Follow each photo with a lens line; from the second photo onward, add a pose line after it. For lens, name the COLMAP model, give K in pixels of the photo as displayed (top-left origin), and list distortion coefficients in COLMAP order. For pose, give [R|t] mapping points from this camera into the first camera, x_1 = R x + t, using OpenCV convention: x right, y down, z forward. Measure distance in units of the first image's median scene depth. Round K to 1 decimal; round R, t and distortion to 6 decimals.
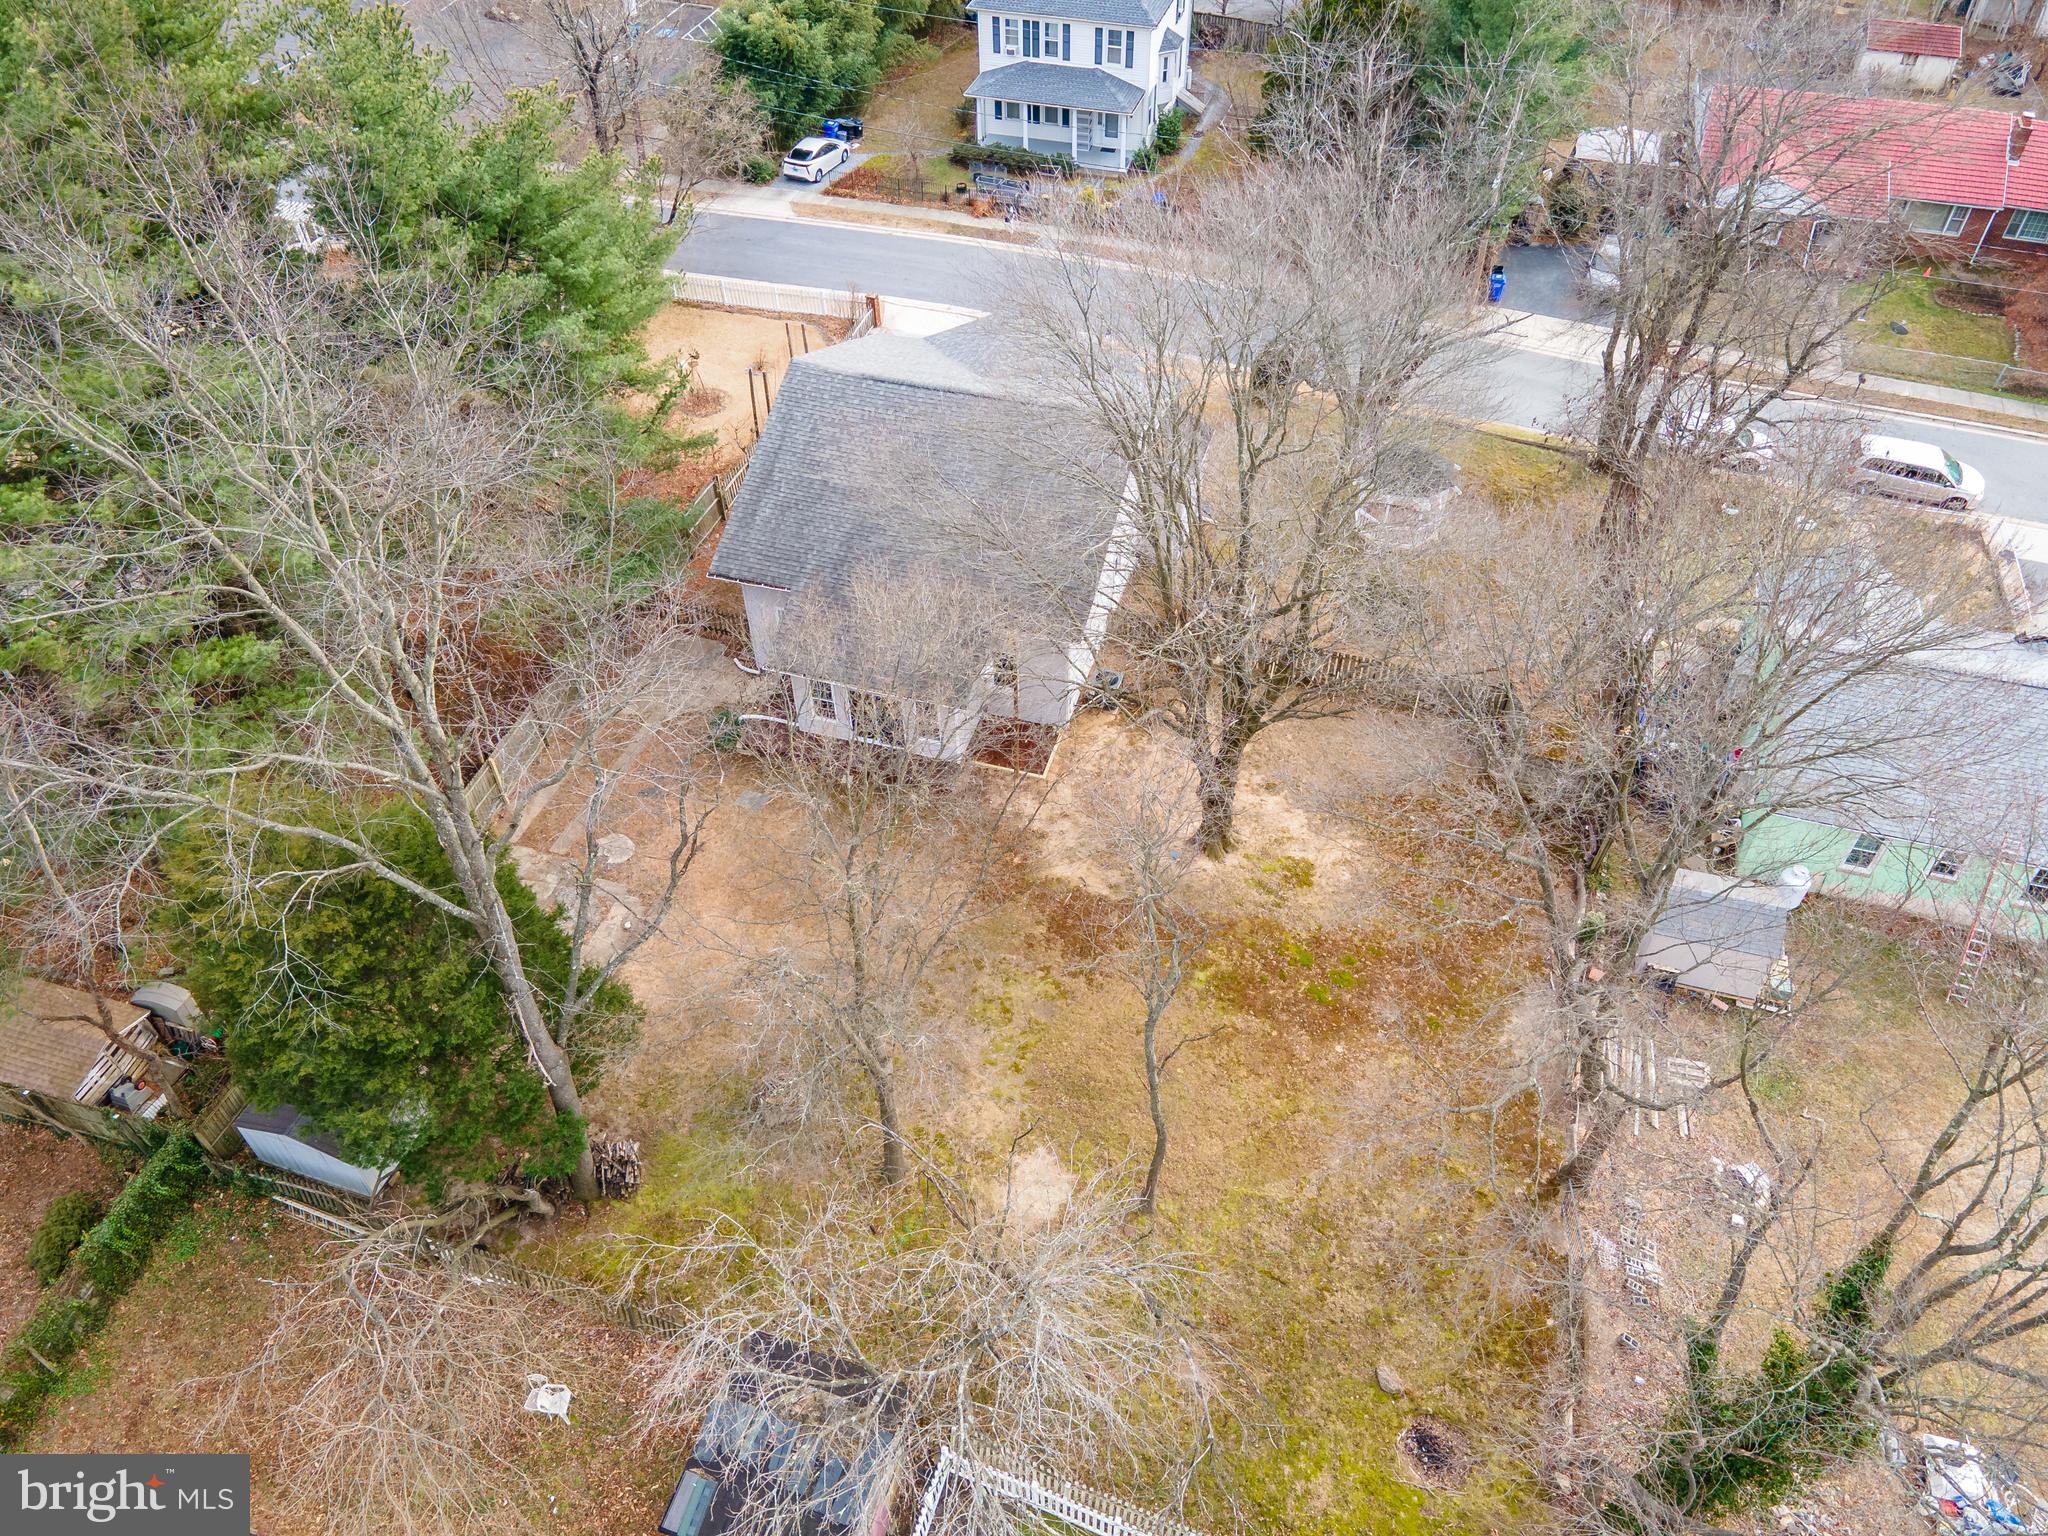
lens RADIAL K [[1414.0, 0, 1024.0], [0, 1414.0, 768.0], [0, 0, 1]] dist [0.017718, 0.005402]
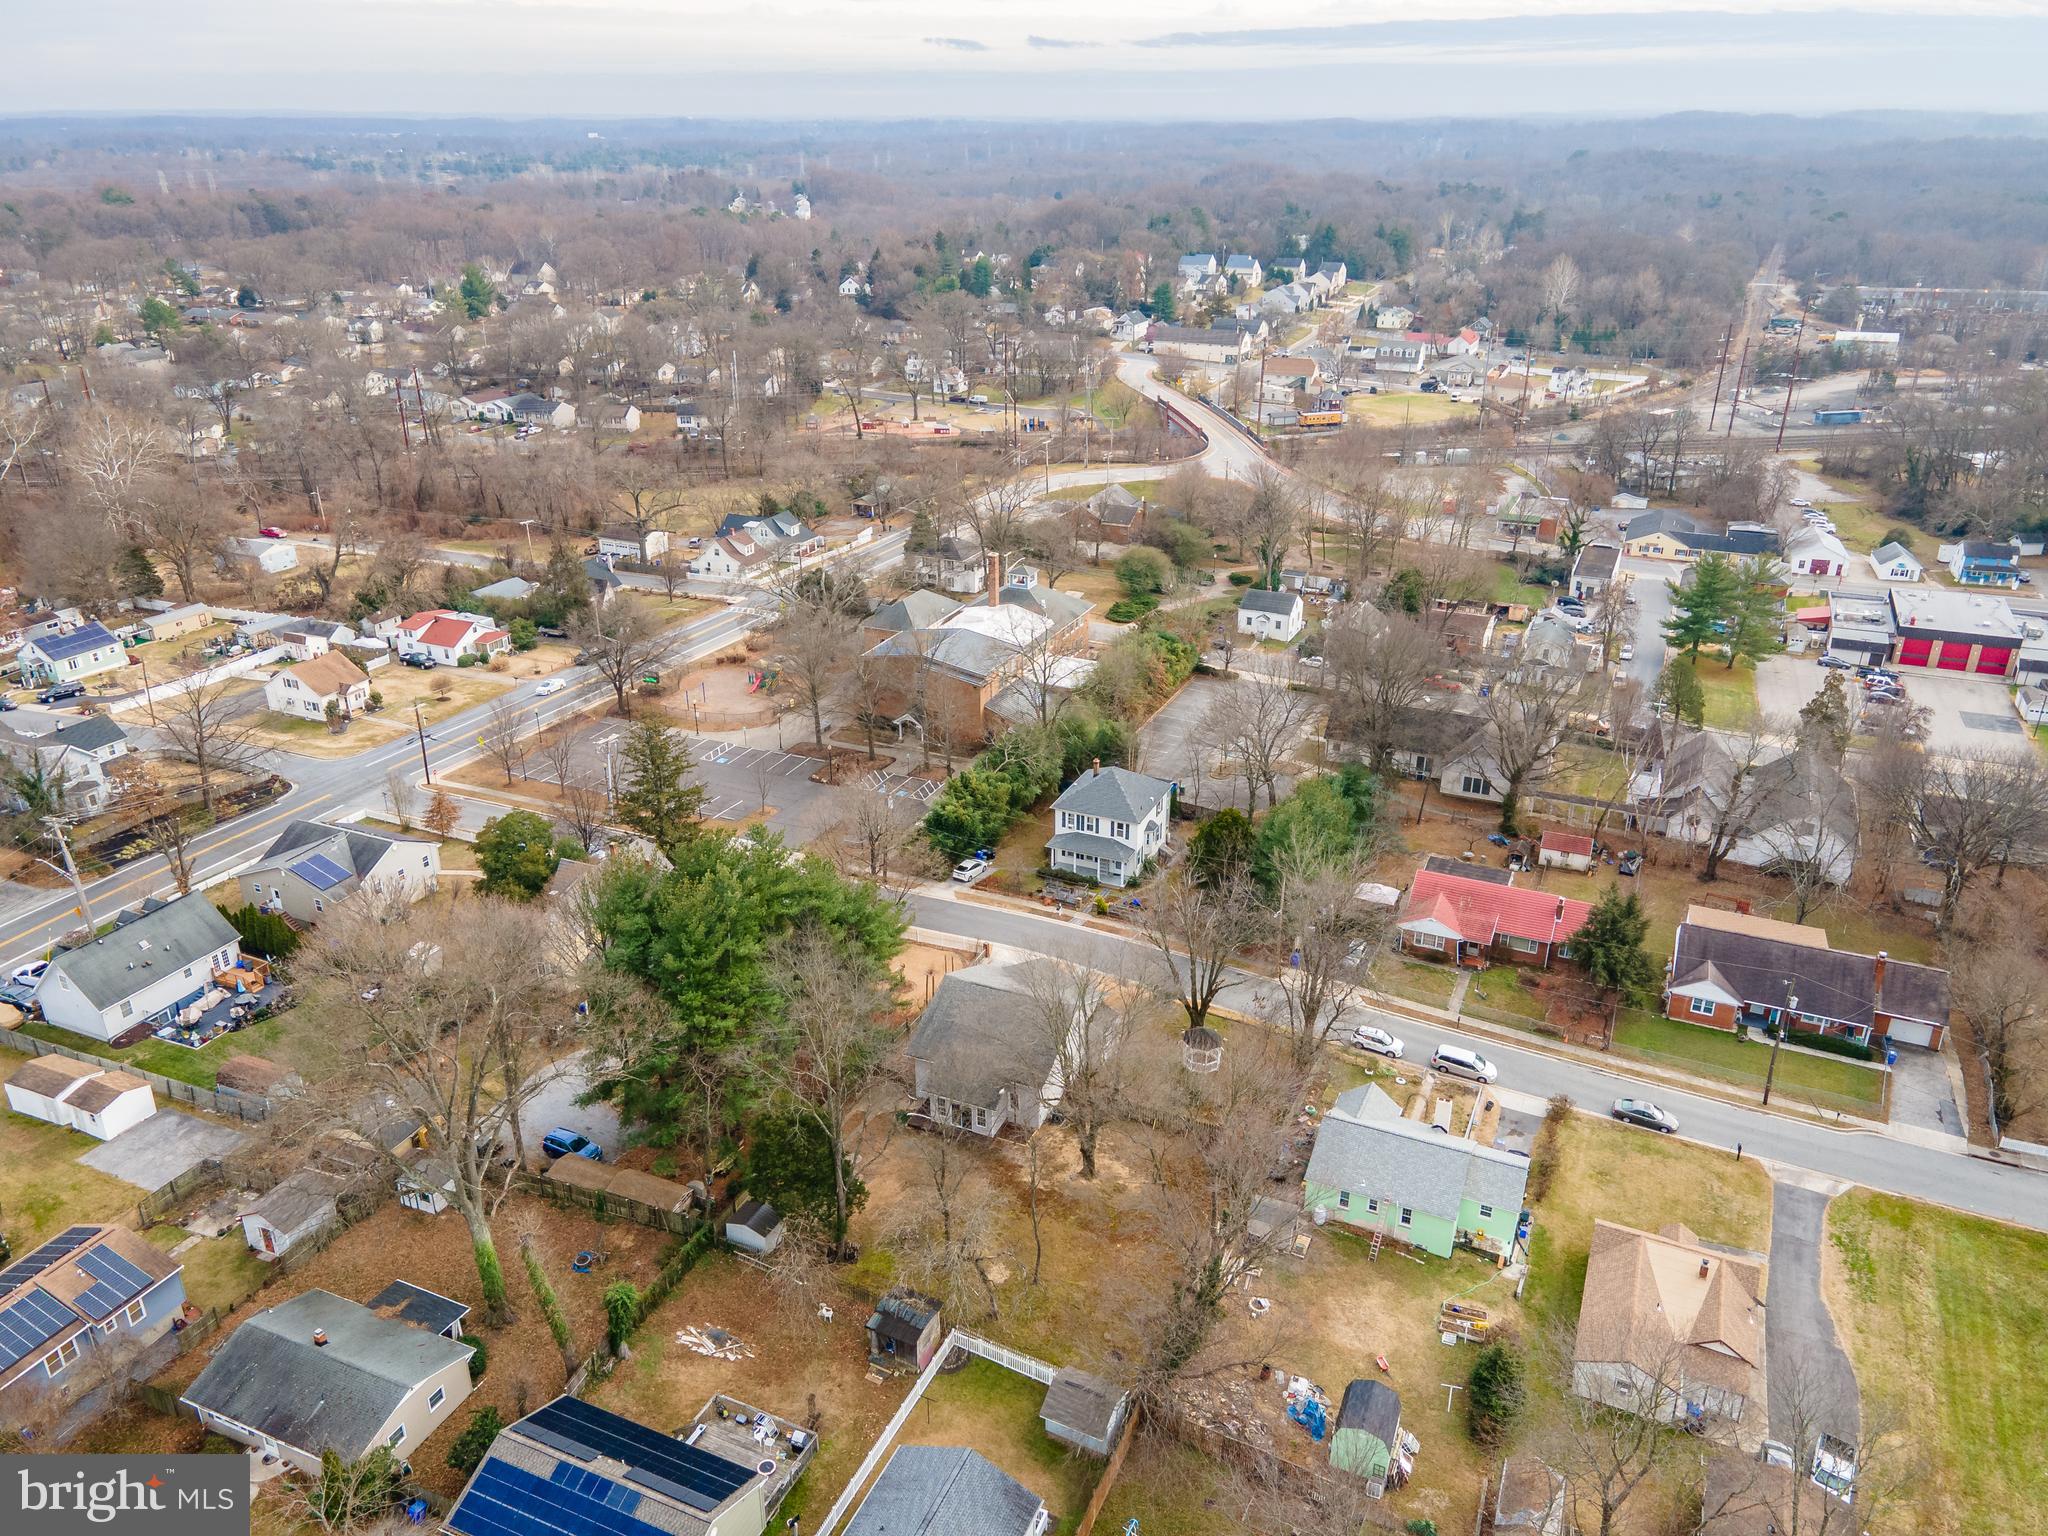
lens RADIAL K [[1465.7, 0, 1024.0], [0, 1465.7, 768.0], [0, 0, 1]] dist [0.054344, -0.000093]
pose [[0.992278, 0.057910, -0.109682, 0.158172], [-0.096157, 0.917735, -0.385377, 0.243318], [0.078342, 0.392948, 0.916217, -1.009609]]
